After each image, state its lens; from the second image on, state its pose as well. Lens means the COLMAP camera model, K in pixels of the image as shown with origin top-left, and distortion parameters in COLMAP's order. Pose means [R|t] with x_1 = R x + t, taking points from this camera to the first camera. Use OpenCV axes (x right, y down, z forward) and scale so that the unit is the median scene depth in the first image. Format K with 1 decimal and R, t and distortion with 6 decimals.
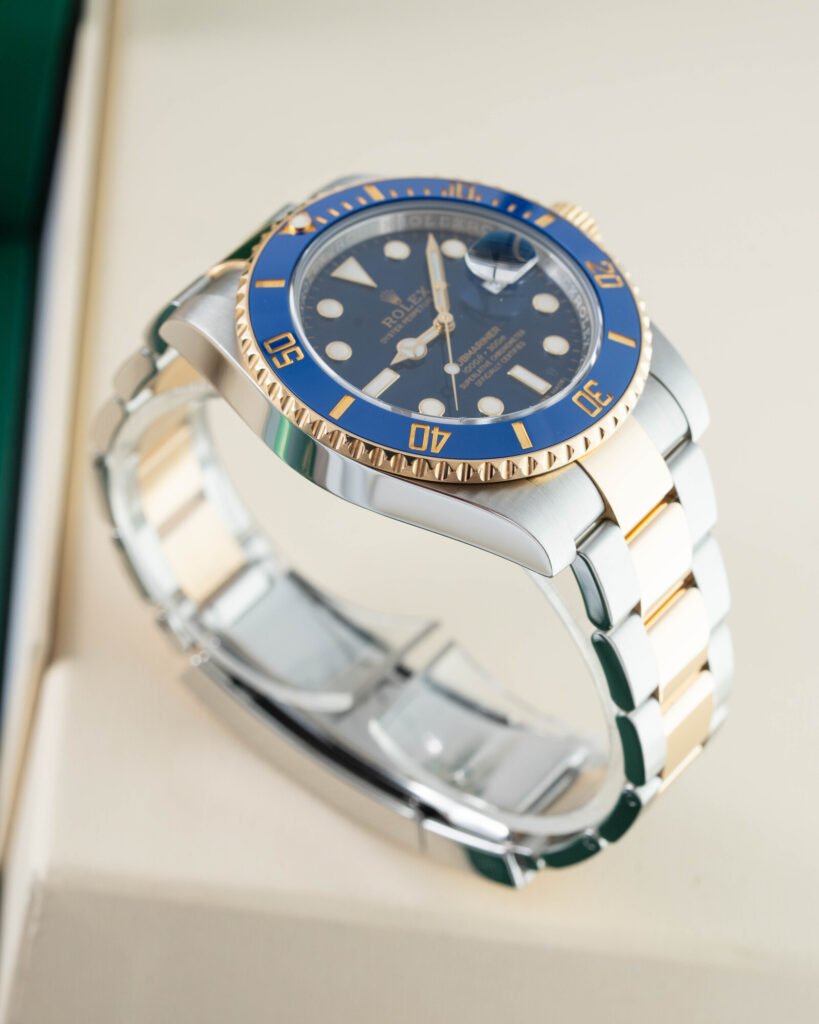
lens RADIAL K [[4488.8, 0, 407.3], [0, 4488.8, 510.7], [0, 0, 1]] dist [-0.003976, 0.000000]
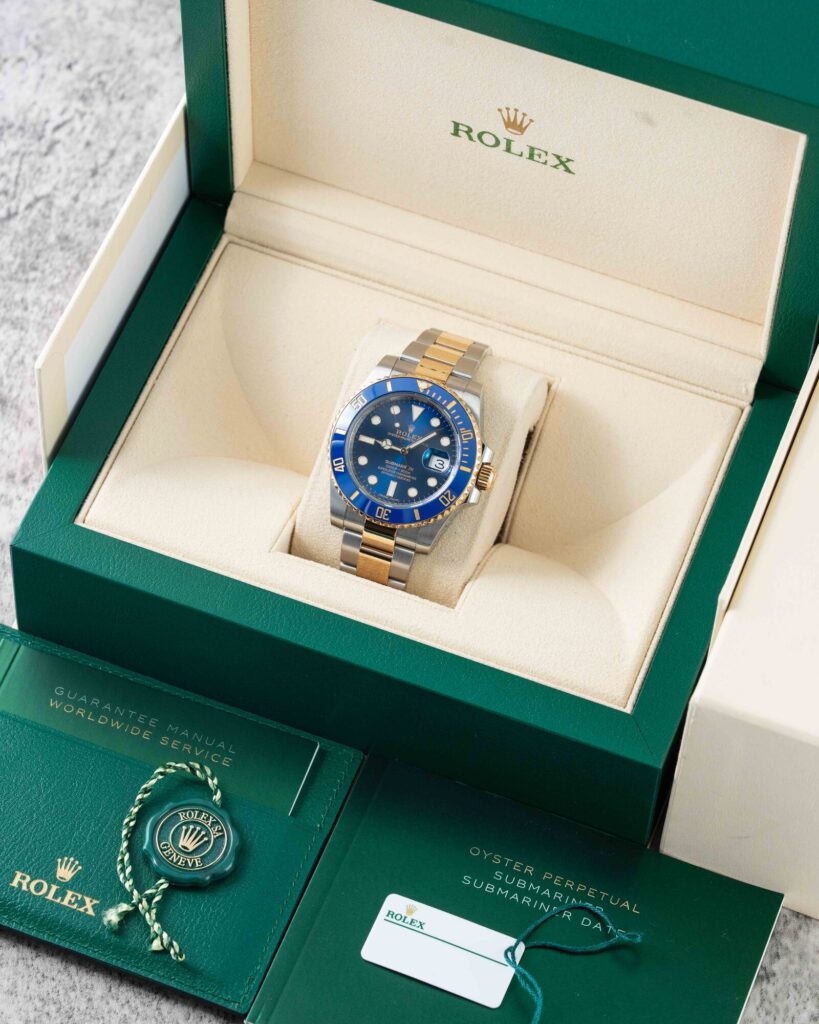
lens RADIAL K [[4488.8, 0, 409.9], [0, 4488.8, 512.5], [0, 0, 1]] dist [-0.003976, 0.000000]
pose [[0.282512, 0.921634, -0.266040, 0.759523], [-0.568528, 0.384249, 0.727412, -1.988245], [0.772633, -0.054252, 0.632530, -0.699546]]
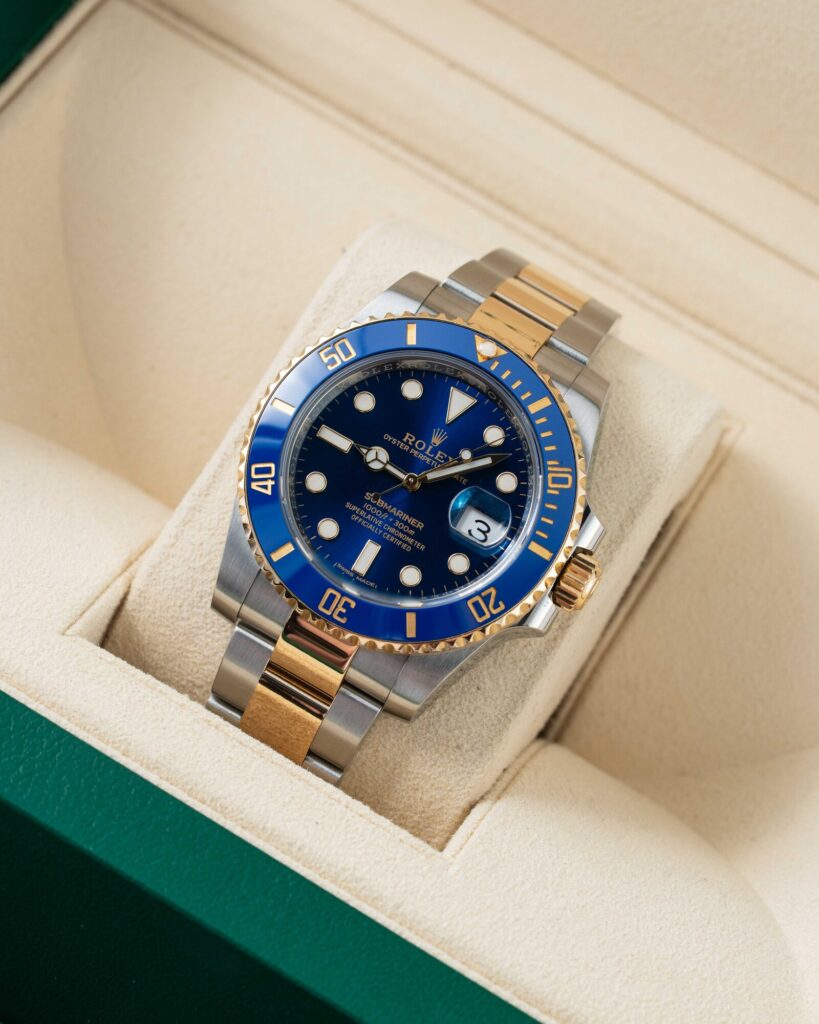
lens RADIAL K [[4488.8, 0, 409.2], [0, 4488.8, 506.1], [0, 0, 1]] dist [-0.003976, 0.000000]
pose [[0.091396, 0.942283, -0.322101, 0.401709], [-0.707106, 0.289162, 0.645280, -0.815567], [0.701176, 0.168784, 0.692723, 0.170290]]
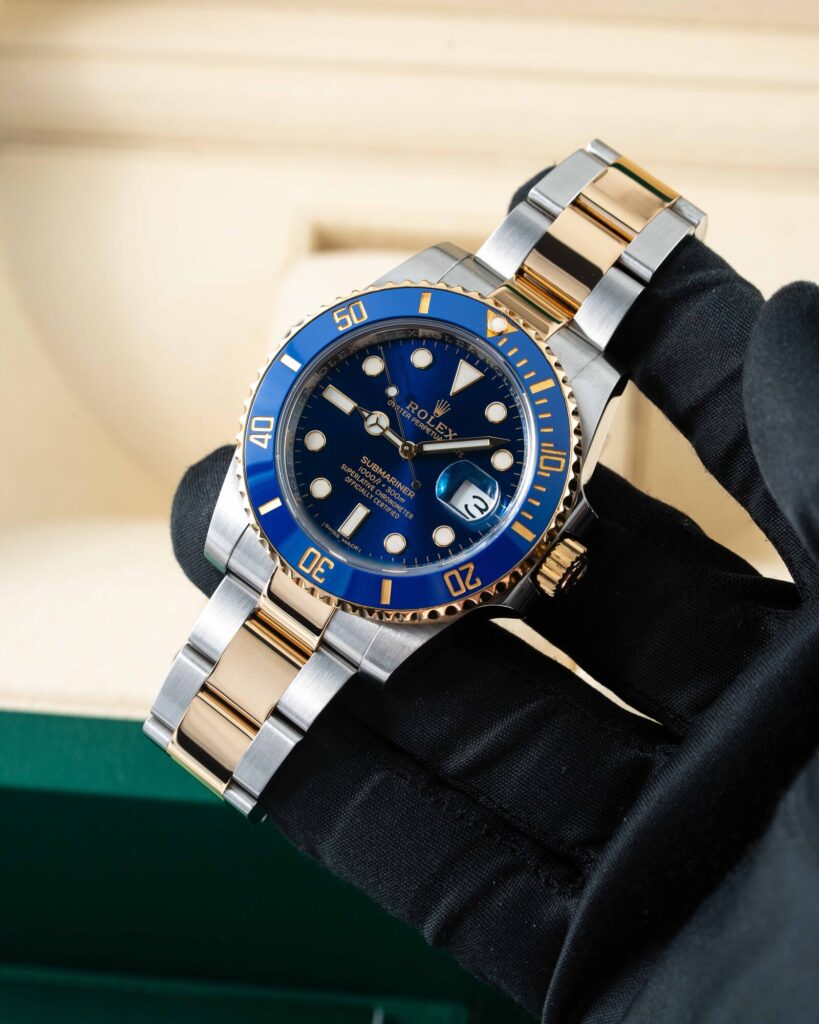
lens RADIAL K [[4488.8, 0, 406.4], [0, 4488.8, 509.4], [0, 0, 1]] dist [-0.003976, 0.000000]
pose [[-0.055156, 0.944788, -0.323007, 0.410995], [-0.626520, 0.219140, 0.747964, -0.935830], [0.777451, 0.243625, 0.579842, 0.310355]]
